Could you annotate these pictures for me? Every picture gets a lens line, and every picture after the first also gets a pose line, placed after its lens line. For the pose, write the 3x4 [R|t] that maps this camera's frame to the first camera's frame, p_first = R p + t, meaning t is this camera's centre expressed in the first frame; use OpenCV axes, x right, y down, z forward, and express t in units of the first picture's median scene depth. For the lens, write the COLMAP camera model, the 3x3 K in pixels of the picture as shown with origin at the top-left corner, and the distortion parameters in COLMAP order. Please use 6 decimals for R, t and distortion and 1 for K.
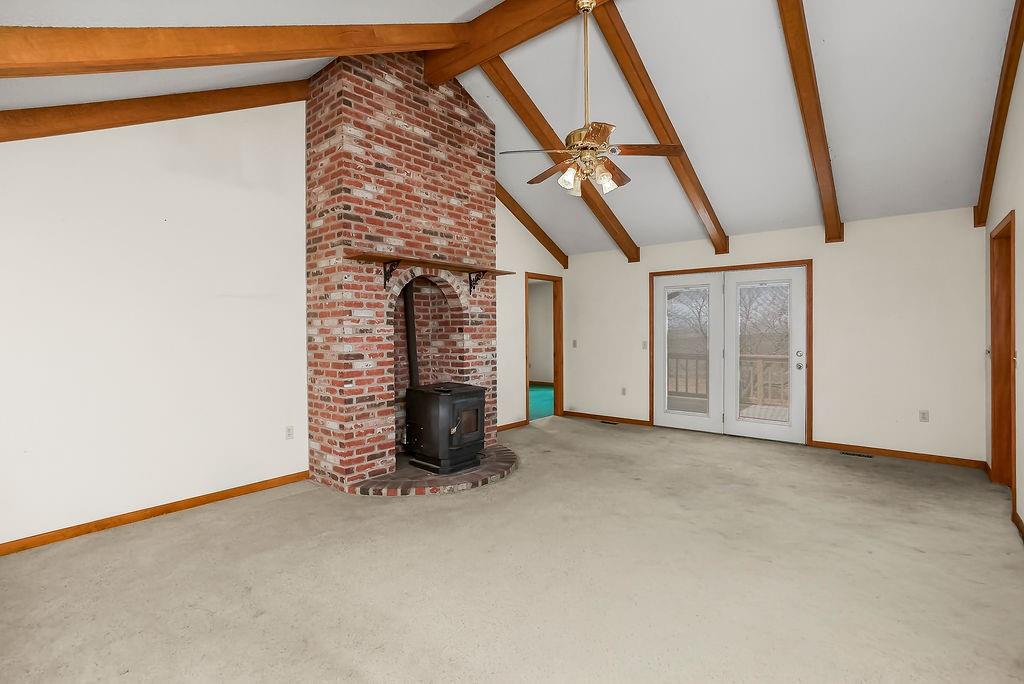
lens RADIAL K [[480.9, 0, 508.3], [0, 480.9, 331.8], [0, 0, 1]] dist [-0.044192, 0.014727]
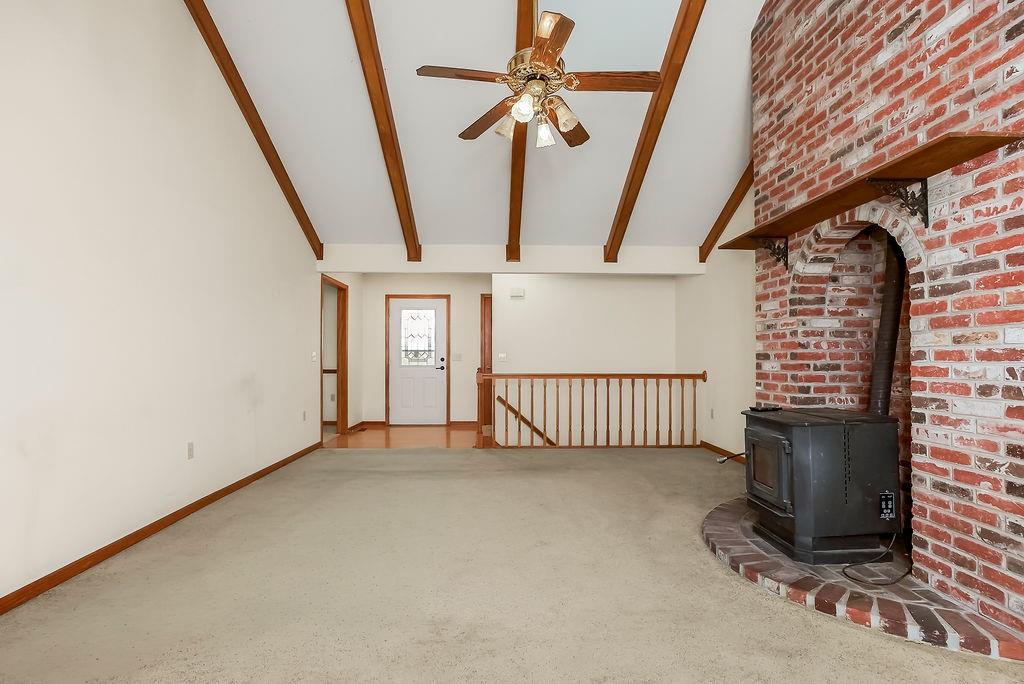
lens RADIAL K [[472.4, 0, 512.5], [0, 472.4, 353.7], [0, 0, 1]] dist [0.001154, 0.000560]
pose [[-0.732461, 0.001067, -0.680808, 0.506652], [0.000829, 0.999999, 0.000676, 0.037929], [0.680809, -0.000069, -0.732461, 1.094513]]
